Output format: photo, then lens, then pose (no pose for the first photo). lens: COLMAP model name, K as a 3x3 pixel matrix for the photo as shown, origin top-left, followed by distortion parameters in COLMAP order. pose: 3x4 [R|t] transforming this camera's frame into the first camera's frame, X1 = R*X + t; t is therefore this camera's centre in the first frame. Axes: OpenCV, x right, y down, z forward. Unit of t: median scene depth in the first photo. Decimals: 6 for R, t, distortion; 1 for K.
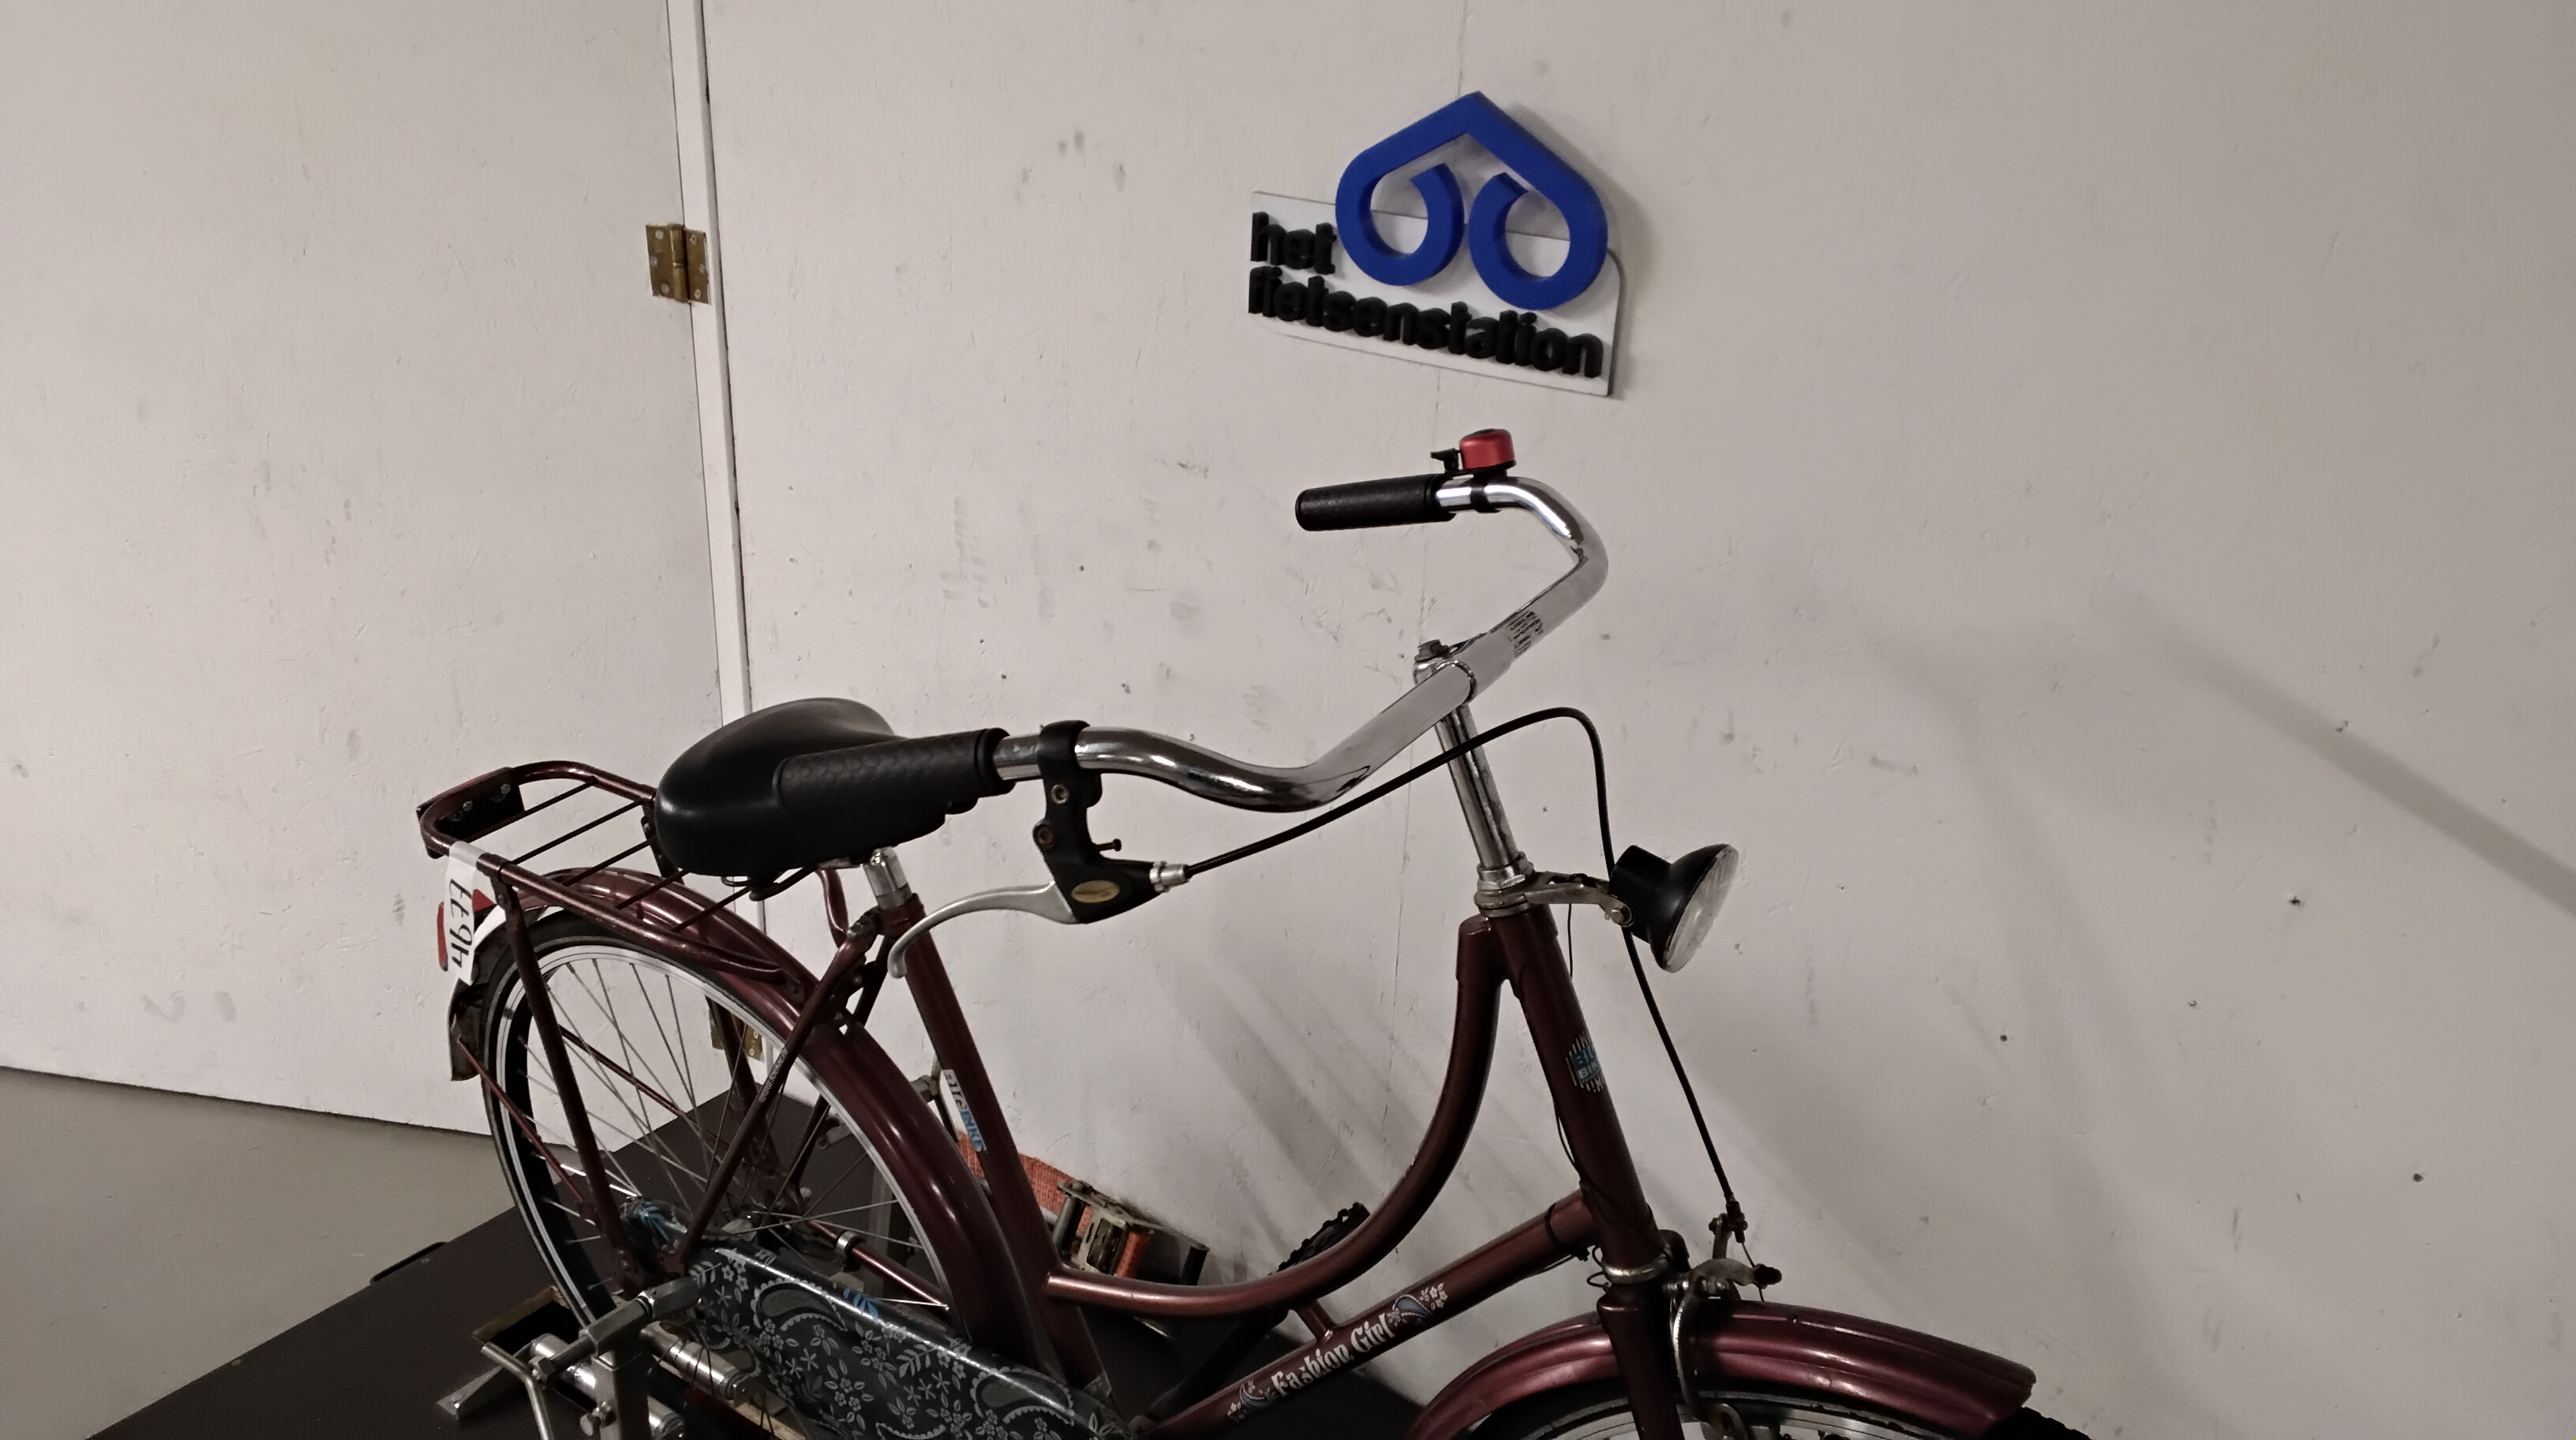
lens RADIAL K [[2029.5, 0, 1298.8], [0, 2029.5, 721.2], [0, 0, 1]] dist [0.103414, -0.171787]
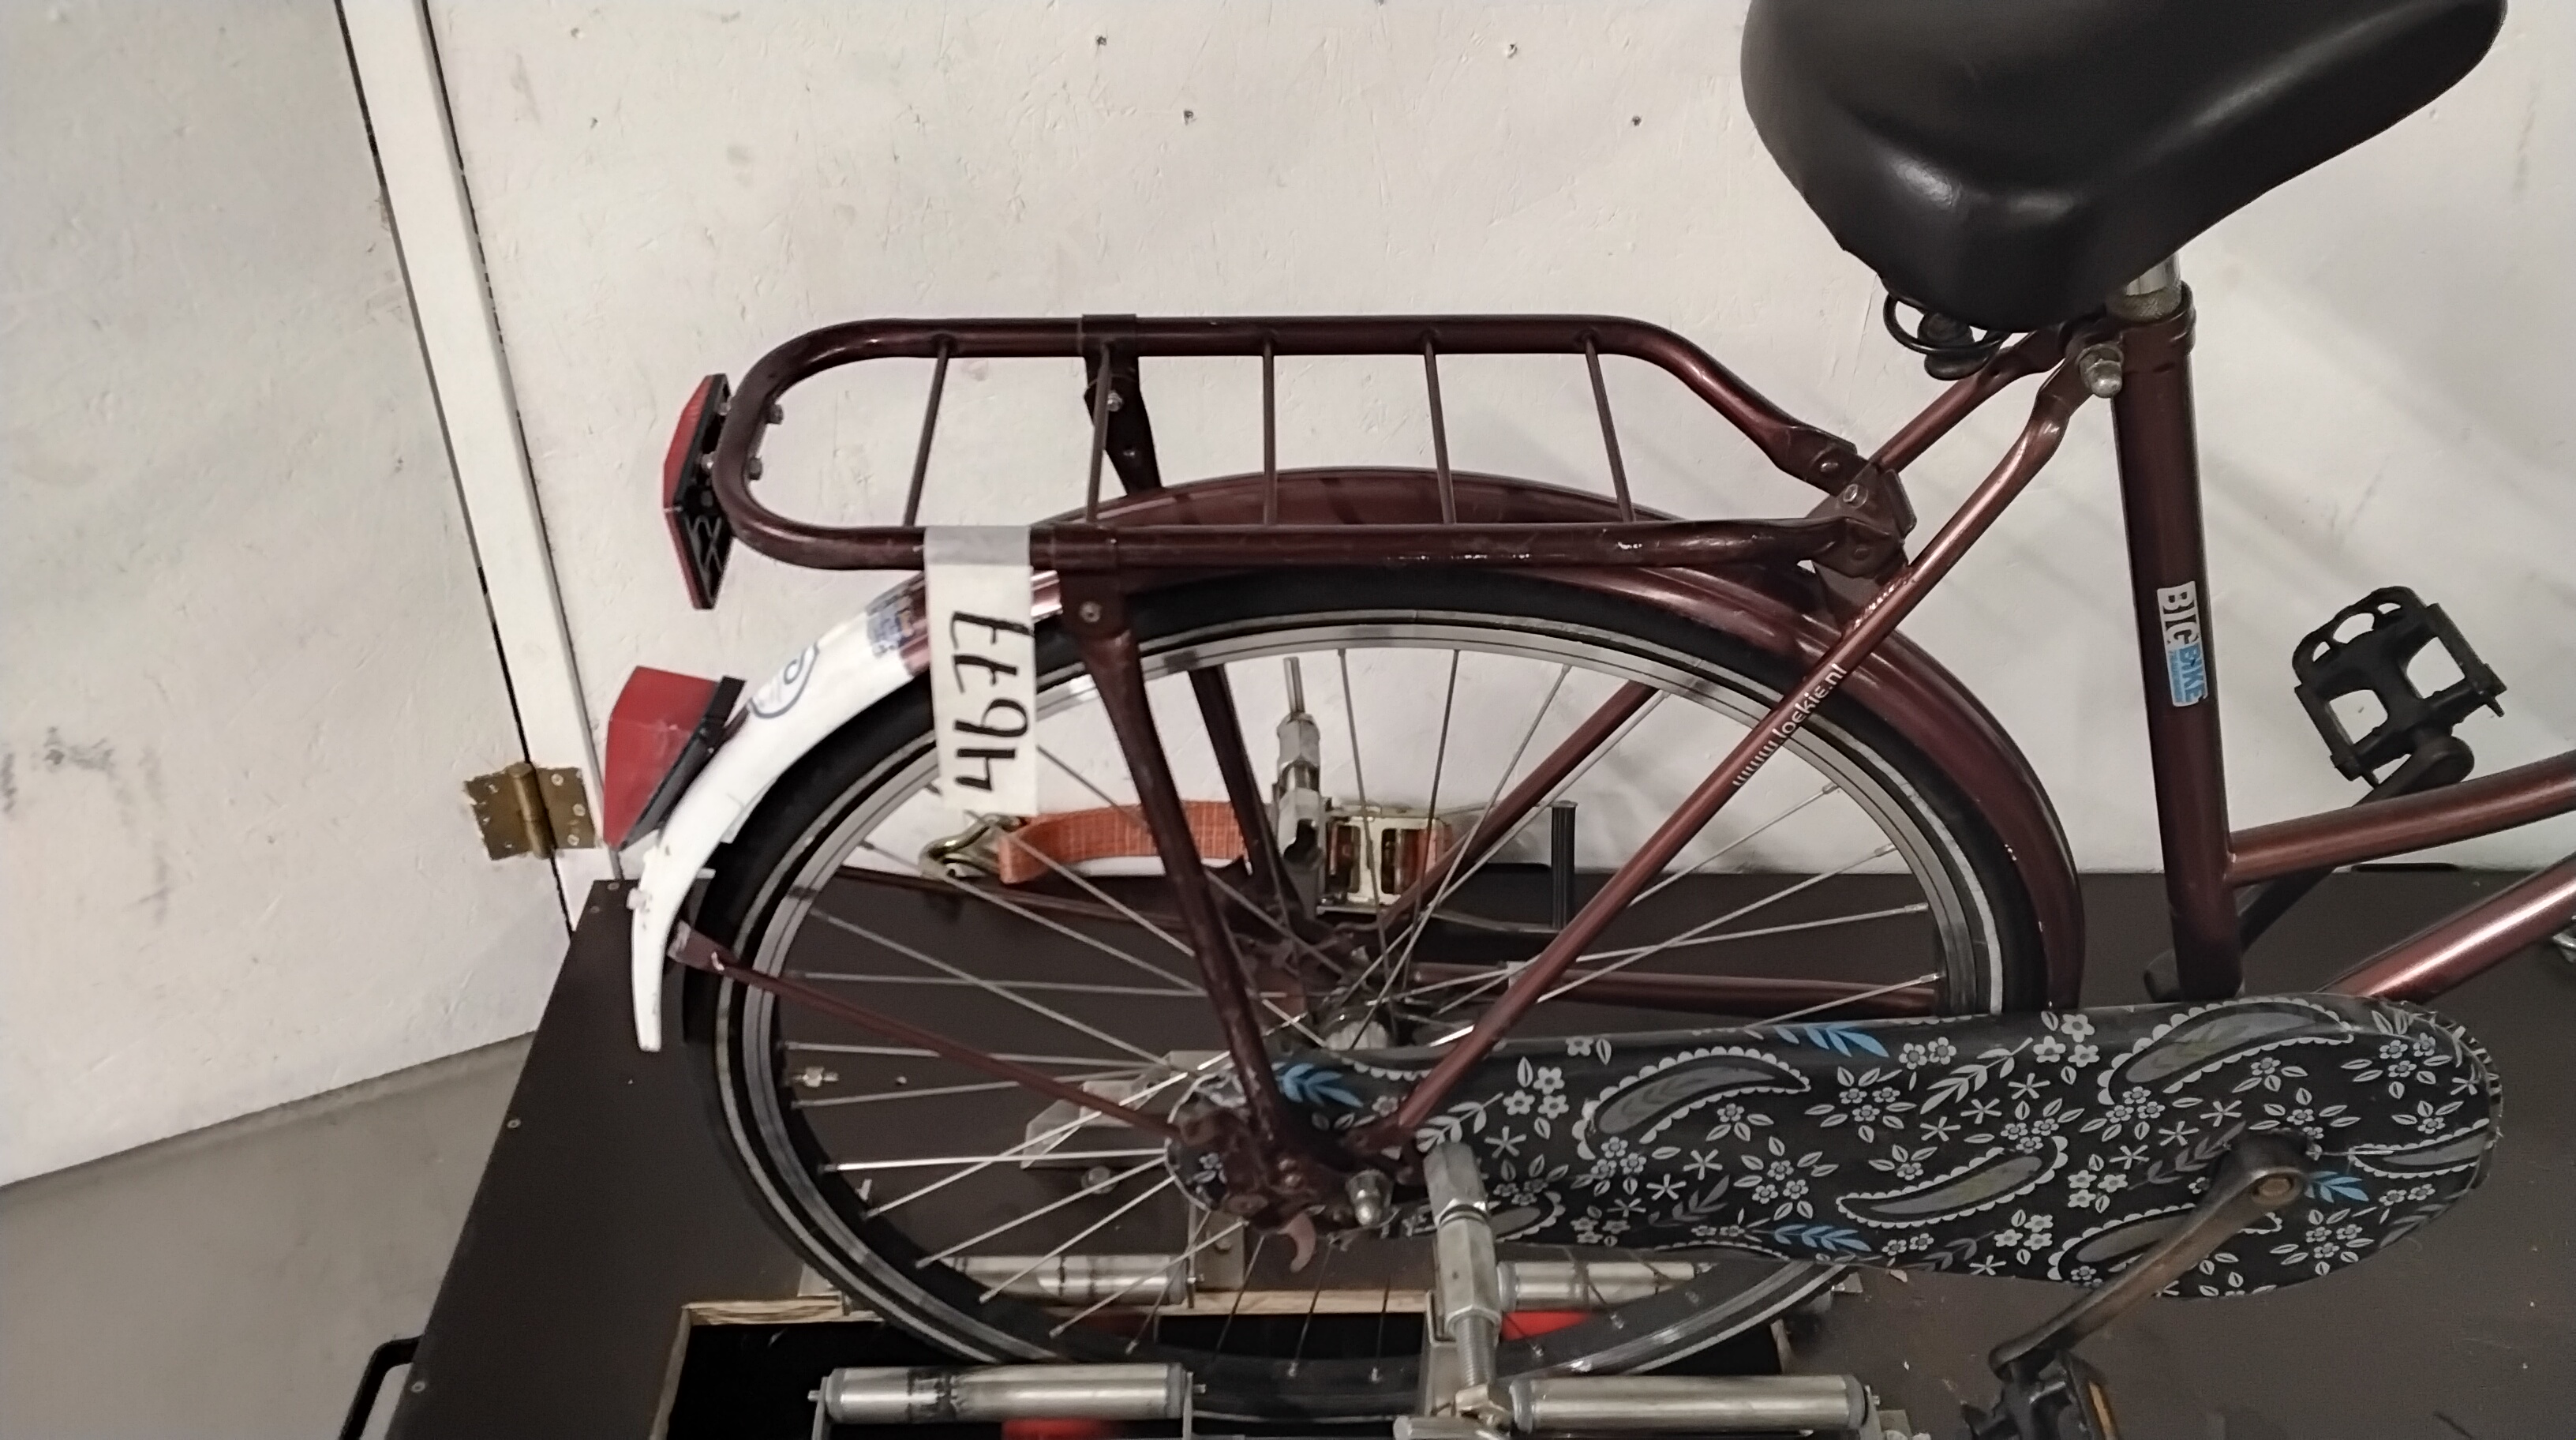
lens RADIAL K [[2036.1, 0, 1287.3], [0, 2036.1, 731.6], [0, 0, 1]] dist [0.120331, -0.192021]
pose [[0.803409, -0.369519, 0.466893, -0.564292], [0.233051, 0.916723, 0.324509, -0.024766], [-0.547924, -0.151904, 0.822621, 0.593042]]
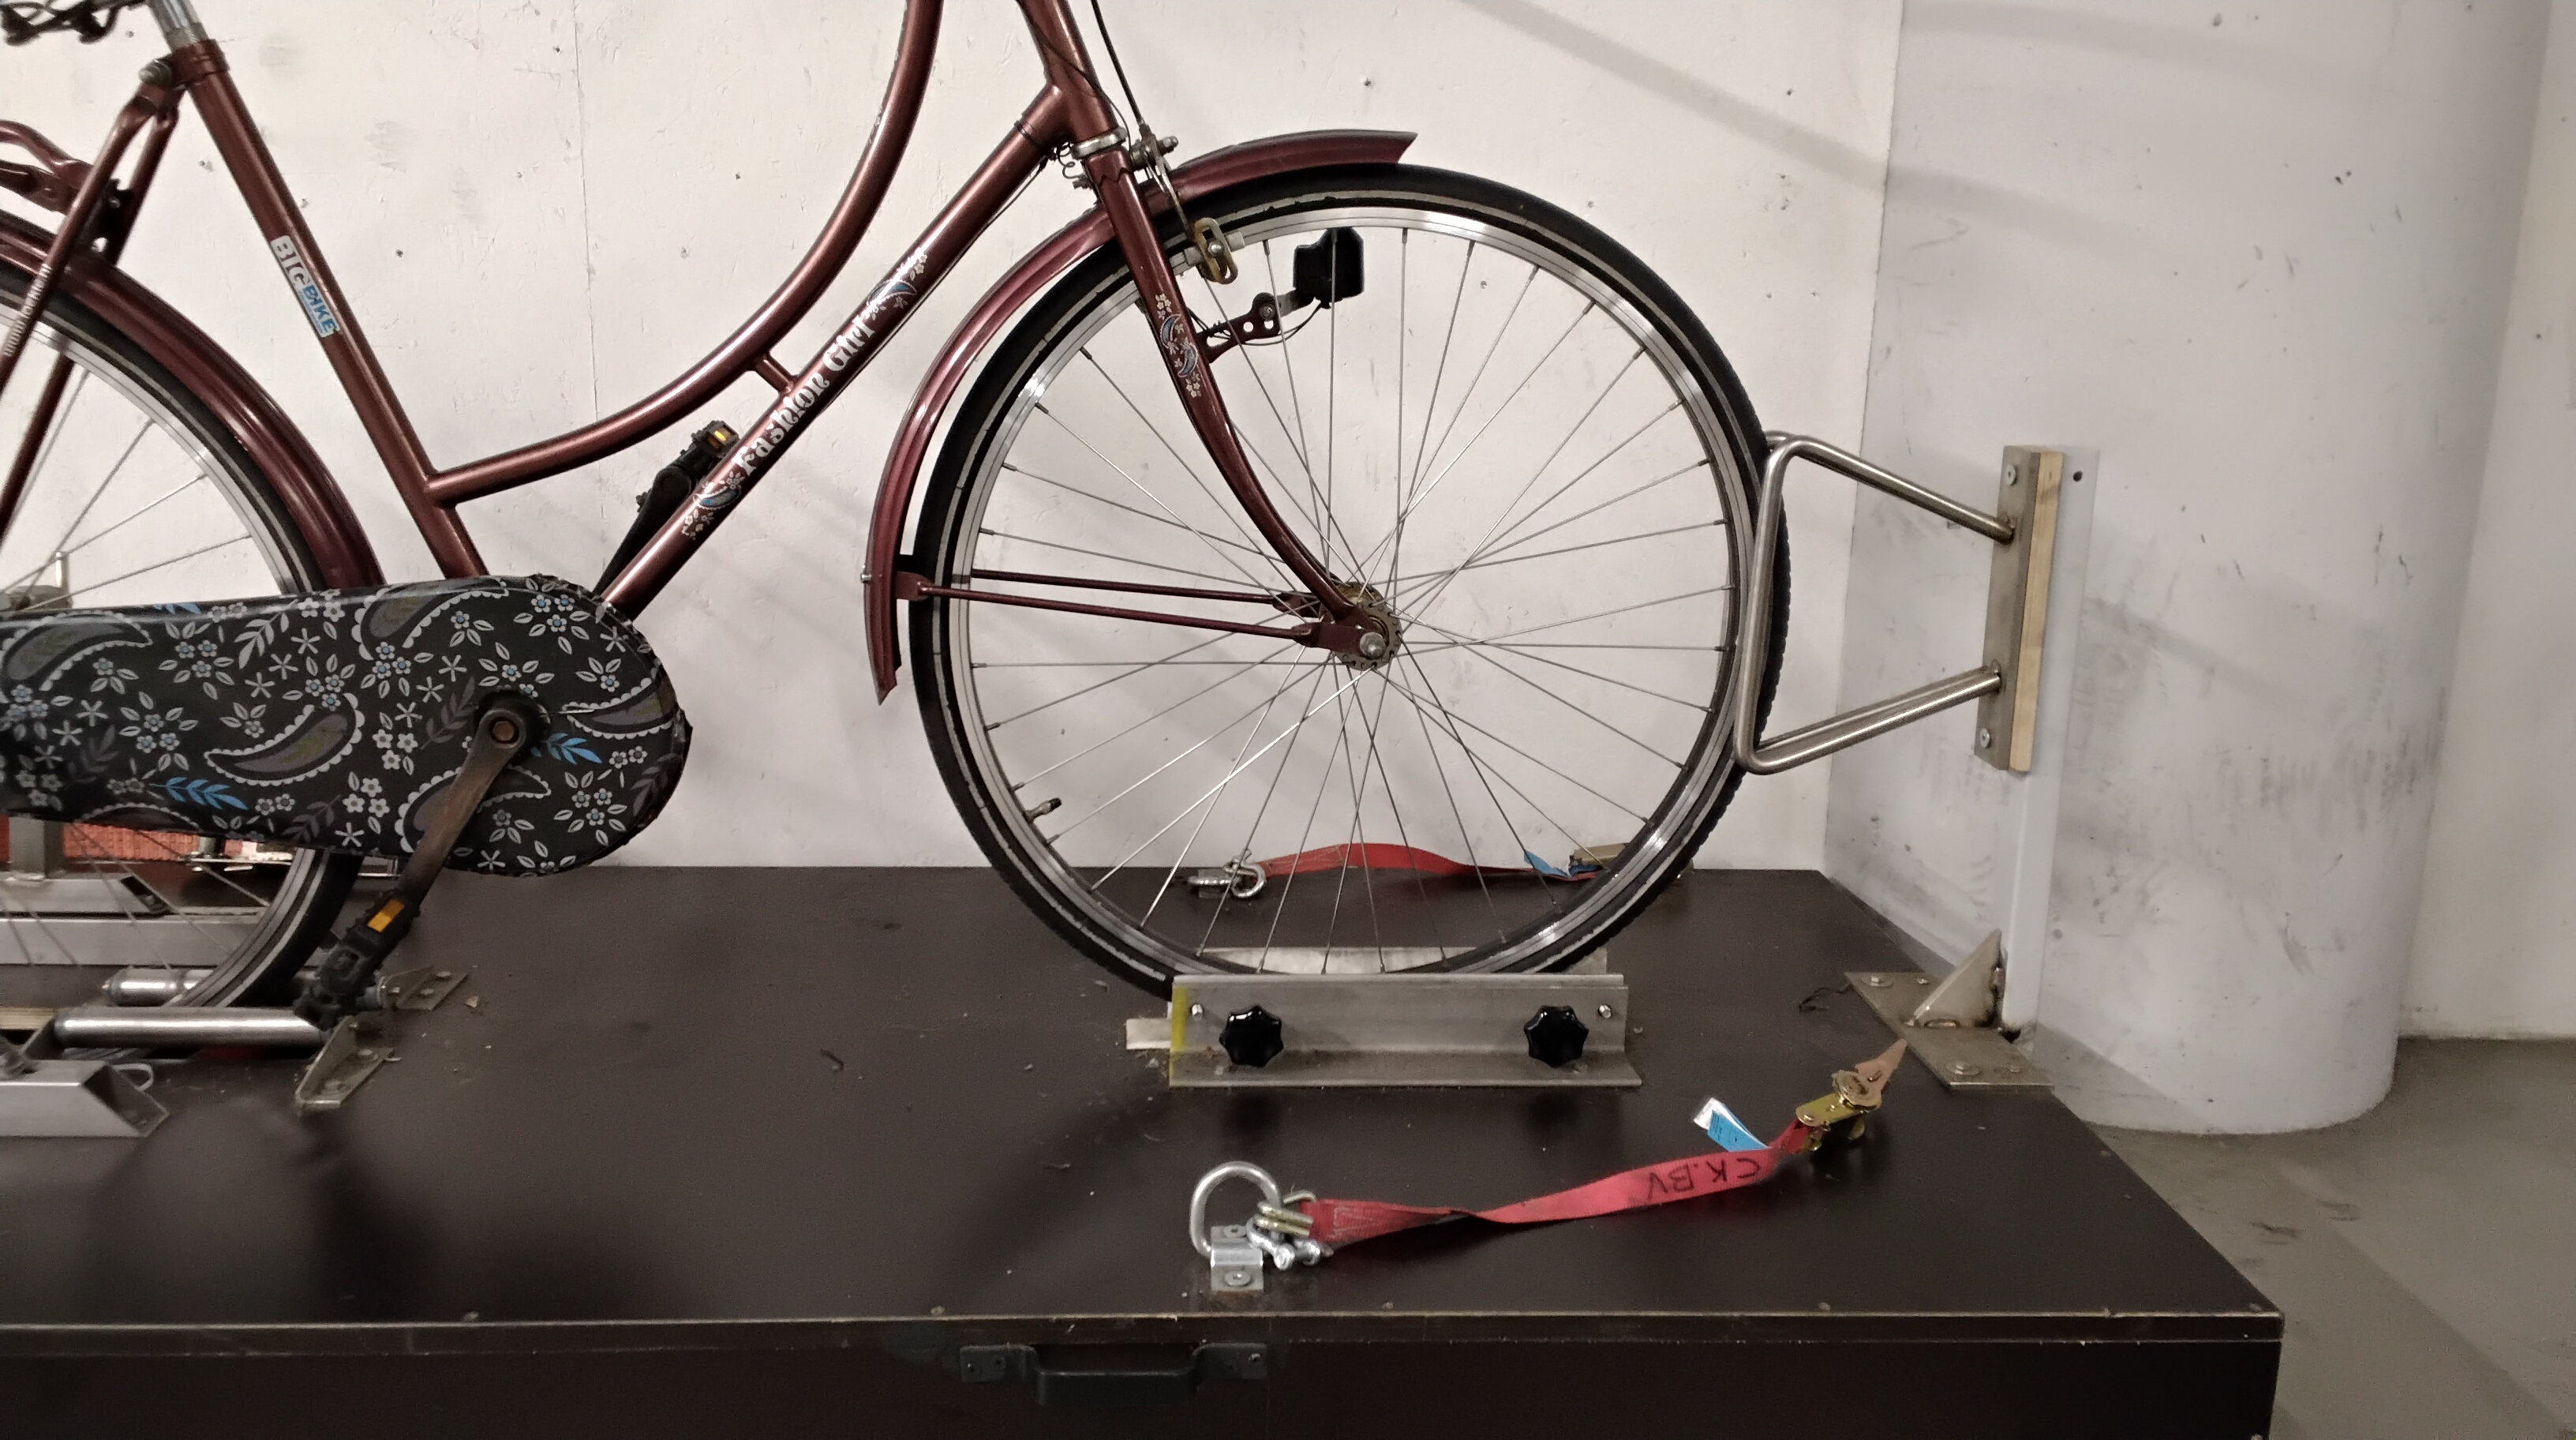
lens RADIAL K [[2029.5, 0, 1298.8], [0, 2029.5, 721.2], [0, 0, 1]] dist [0.103414, -0.171787]
pose [[0.785496, -0.157054, 0.598607, -0.354774], [0.240406, 0.968735, -0.061299, 0.483834], [-0.570264, 0.192059, 0.798694, 0.040462]]
